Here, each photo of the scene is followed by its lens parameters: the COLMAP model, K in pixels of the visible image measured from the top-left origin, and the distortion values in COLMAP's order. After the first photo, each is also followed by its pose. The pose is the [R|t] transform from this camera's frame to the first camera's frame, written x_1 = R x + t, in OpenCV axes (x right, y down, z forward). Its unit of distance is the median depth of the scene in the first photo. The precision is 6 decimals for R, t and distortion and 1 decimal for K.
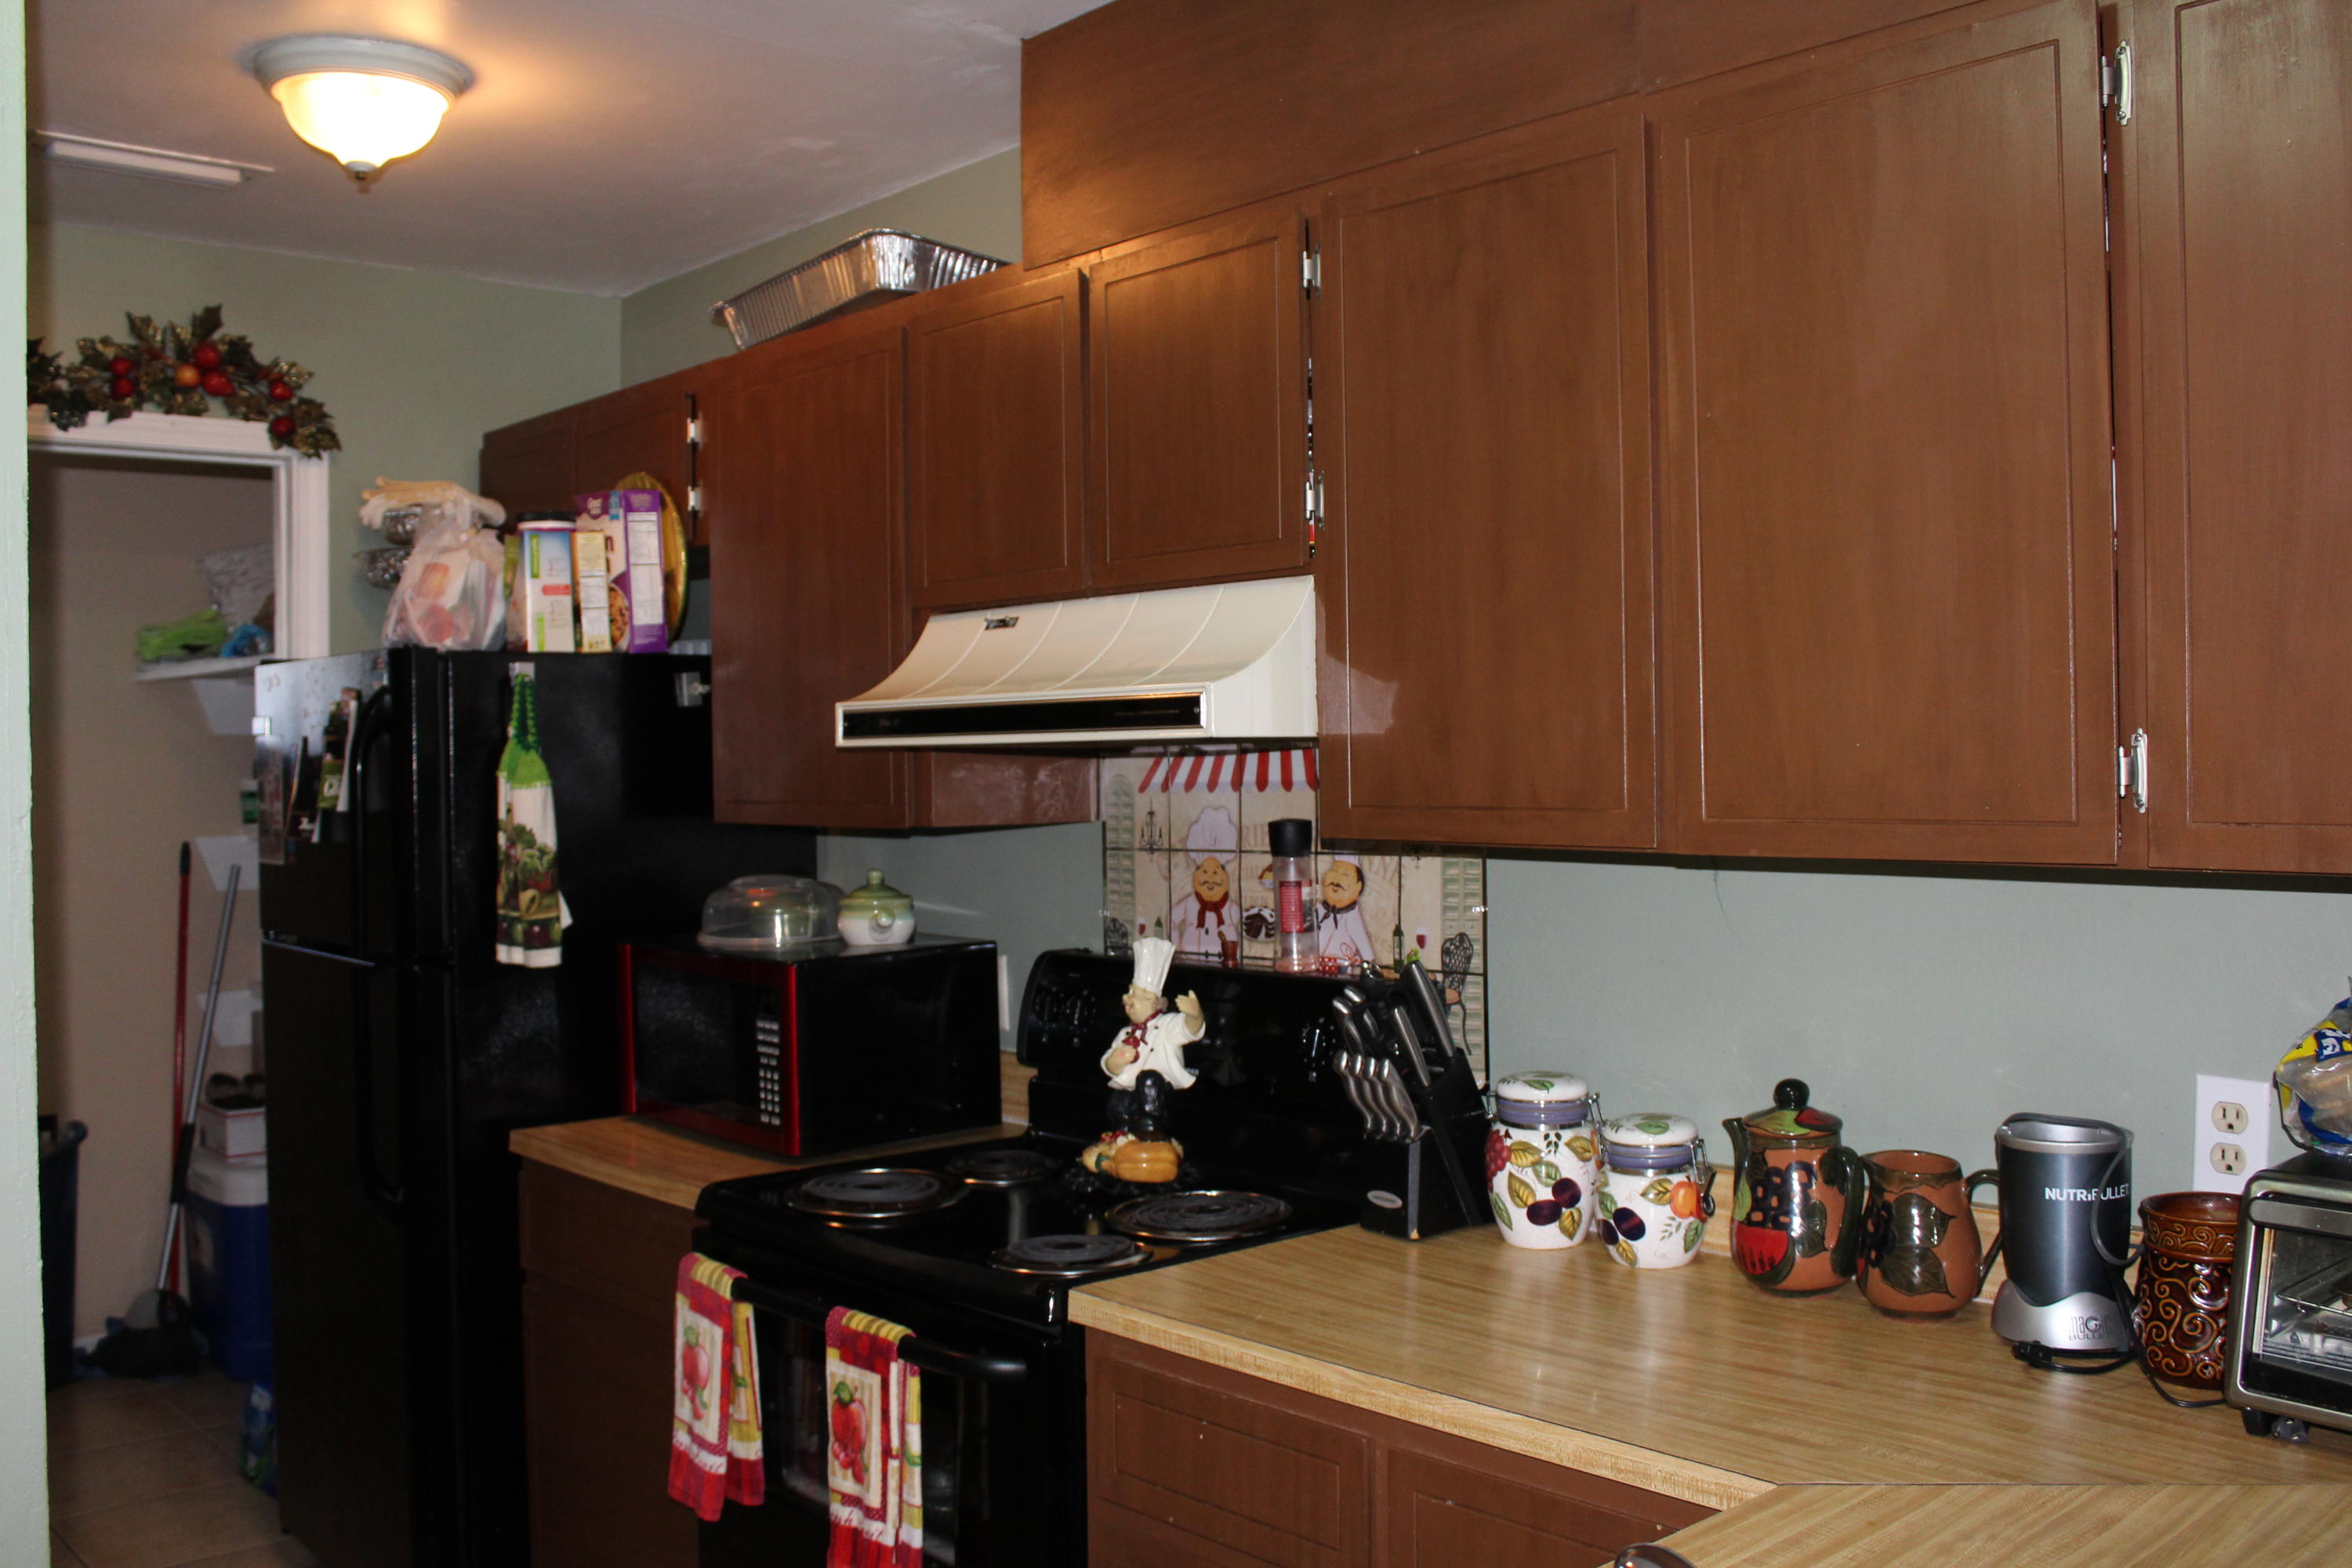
lens RADIAL K [[2093.6, 0, 1176.0], [0, 2093.6, 784.0], [0, 0, 1]] dist [-0.151574, 0.128649]
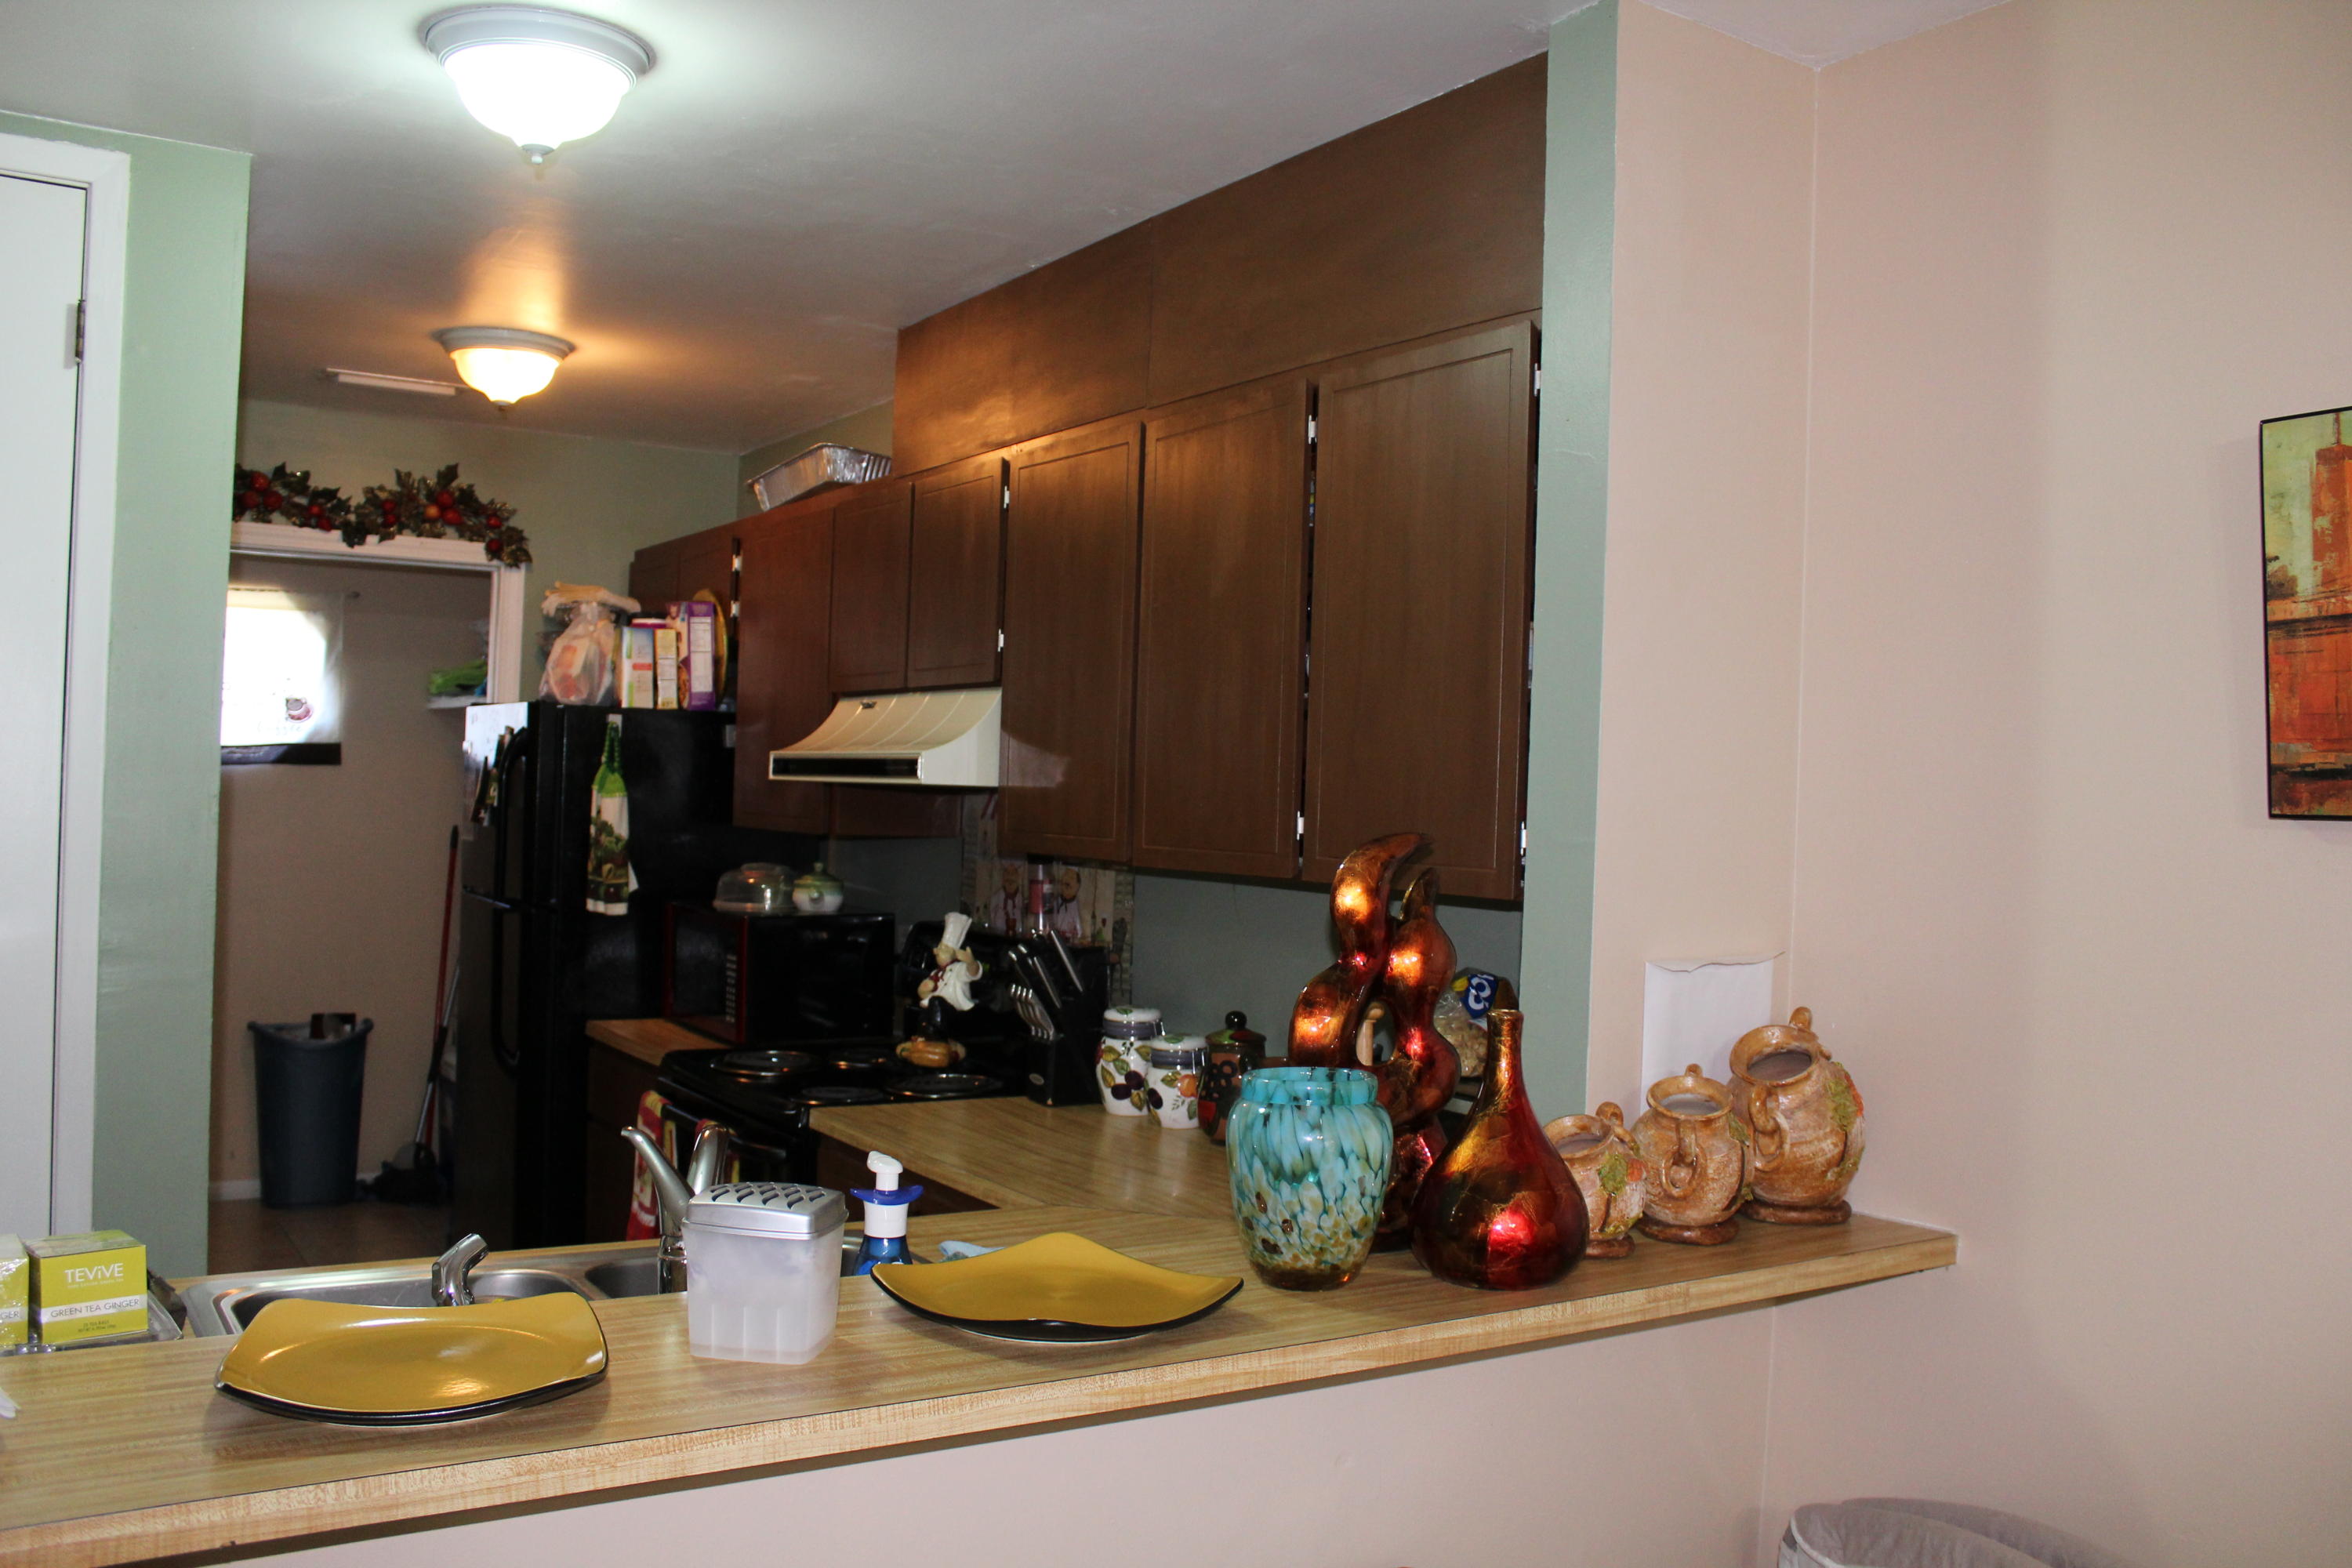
lens RADIAL K [[1927.0, 0, 1176.0], [0, 1927.0, 784.0], [0, 0, 1]] dist [-0.173768, 0.156077]
pose [[0.988003, 0.045826, -0.147478, 0.331259], [-0.048669, 0.998691, -0.015728, -0.006232], [0.146564, 0.022717, 0.988940, -0.354369]]
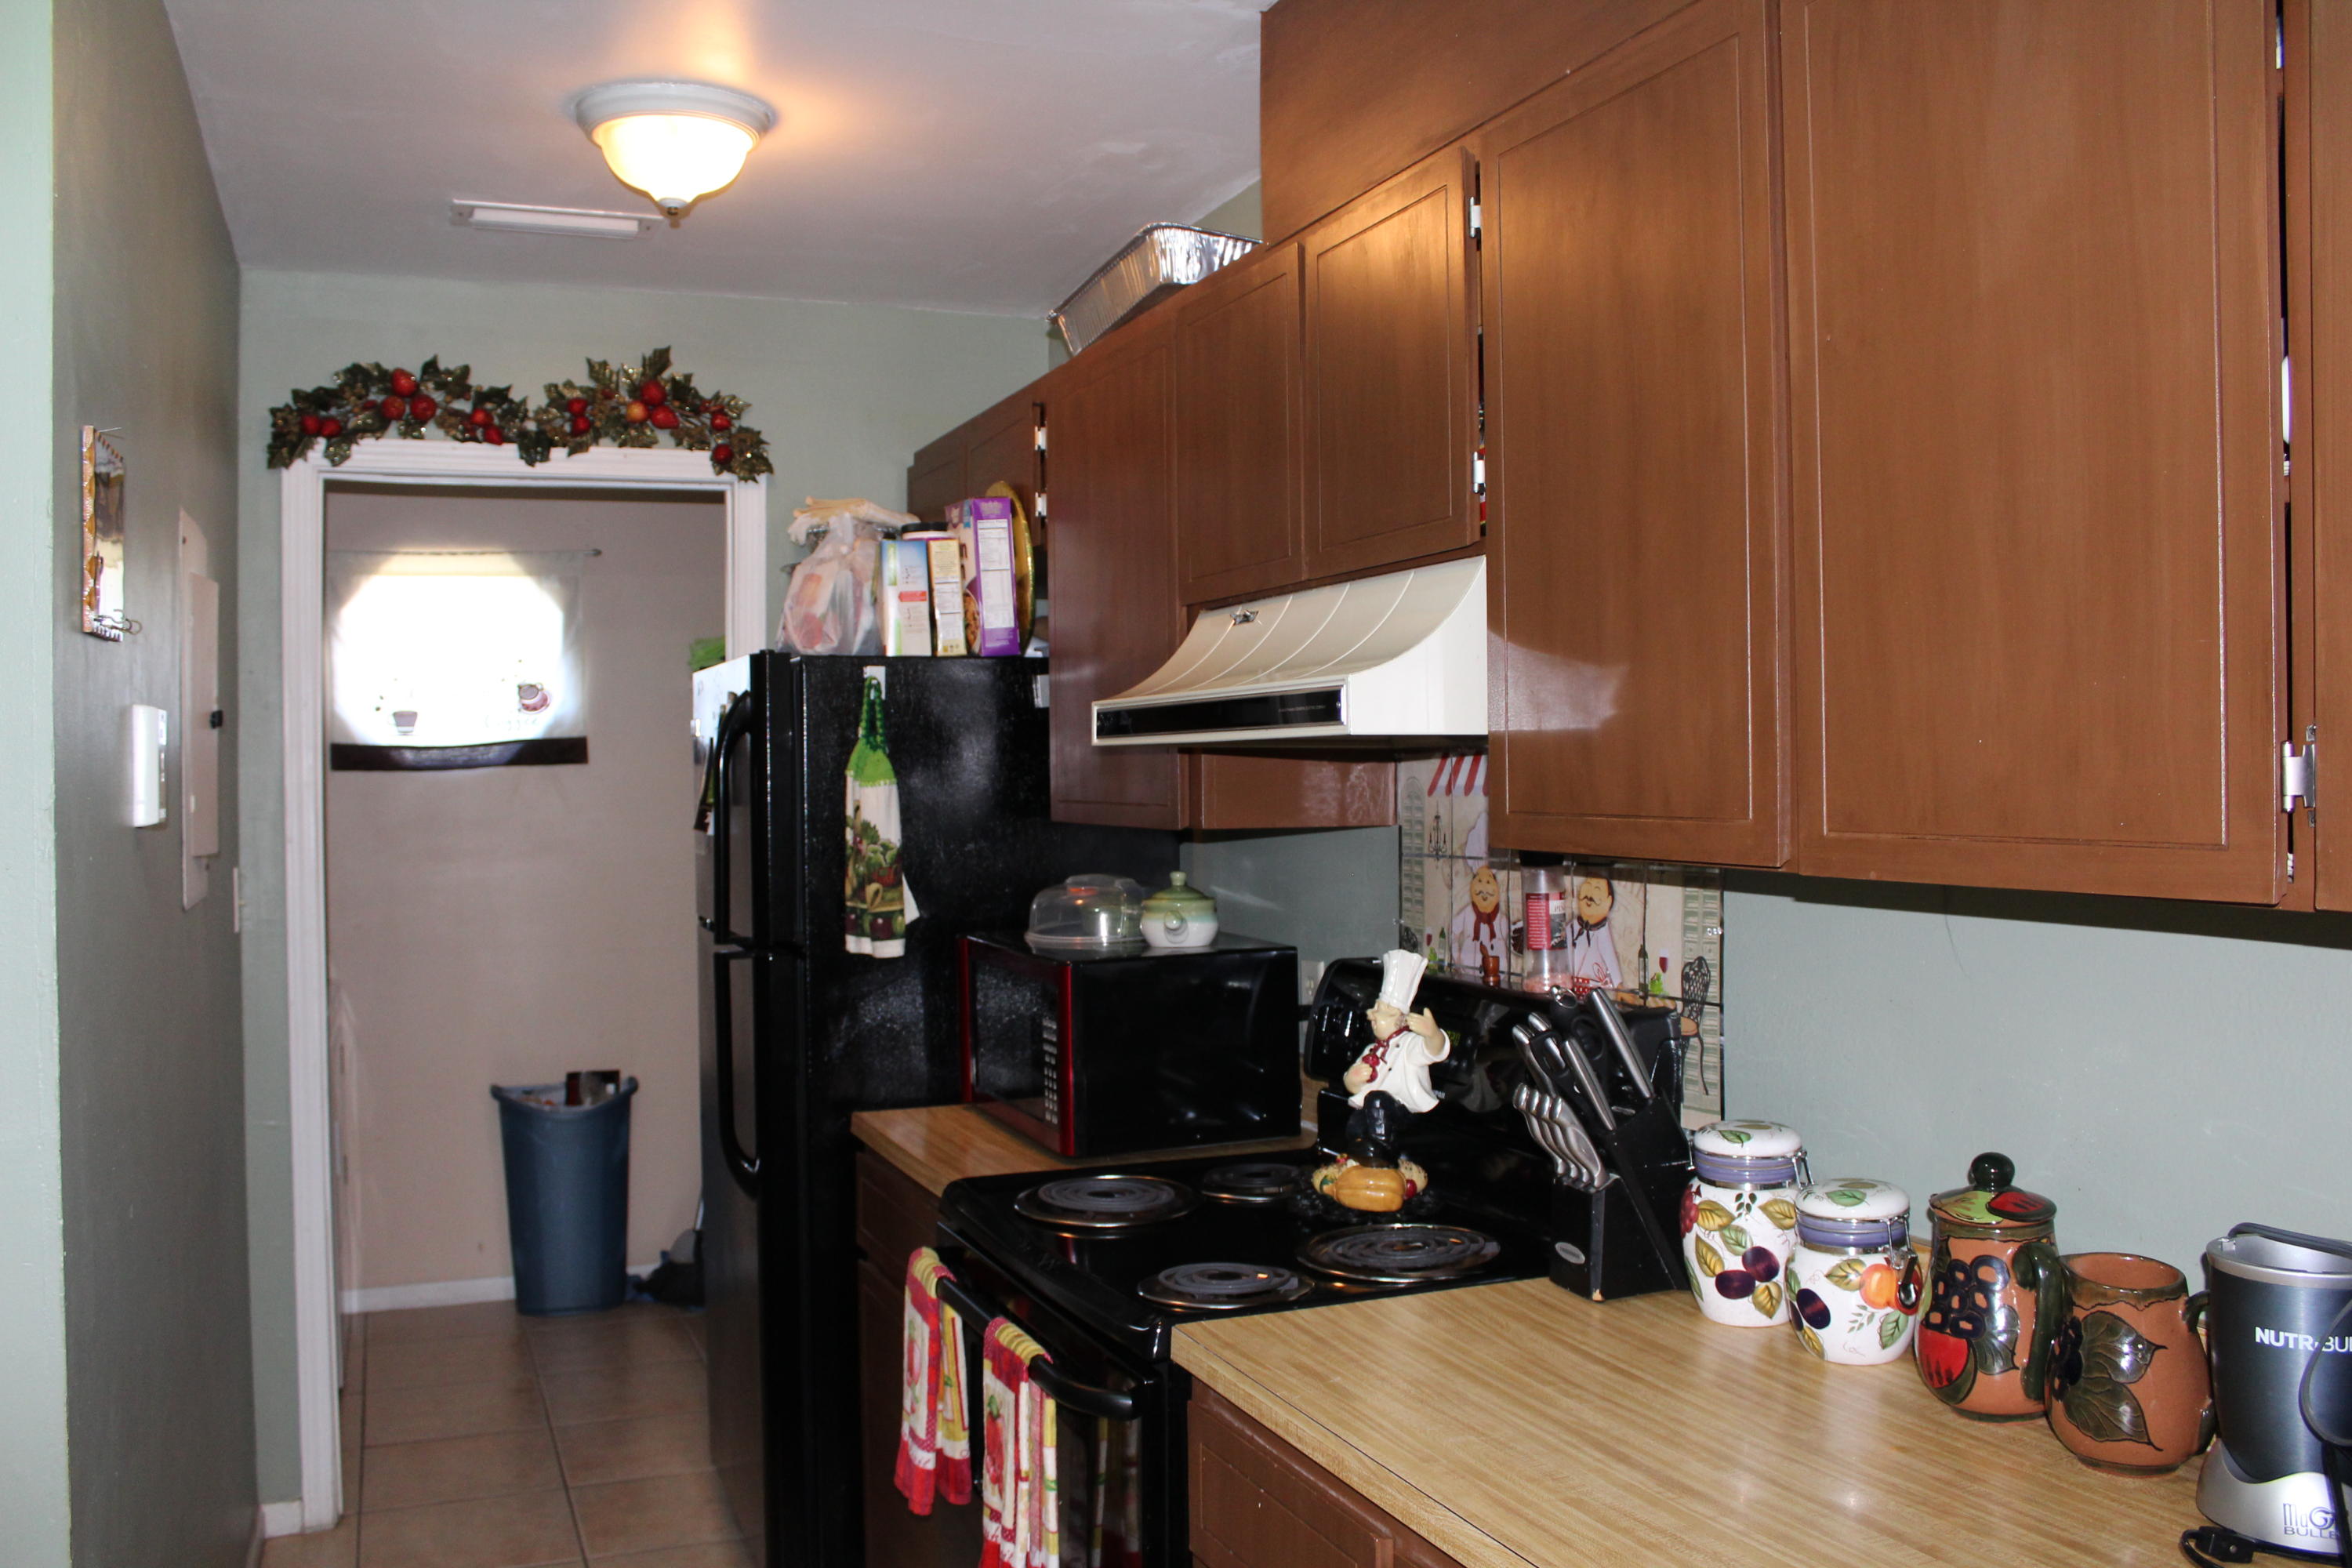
lens RADIAL K [[1957.3, 0, 1176.0], [0, 1957.3, 784.0], [0, 0, 1]] dist [-0.167531, 0.144514]
pose [[0.943241, 0.007103, -0.332034, 0.172286], [-0.007510, 0.999972, 0.000059, -0.000356], [0.332025, 0.002438, 0.943268, 0.130701]]
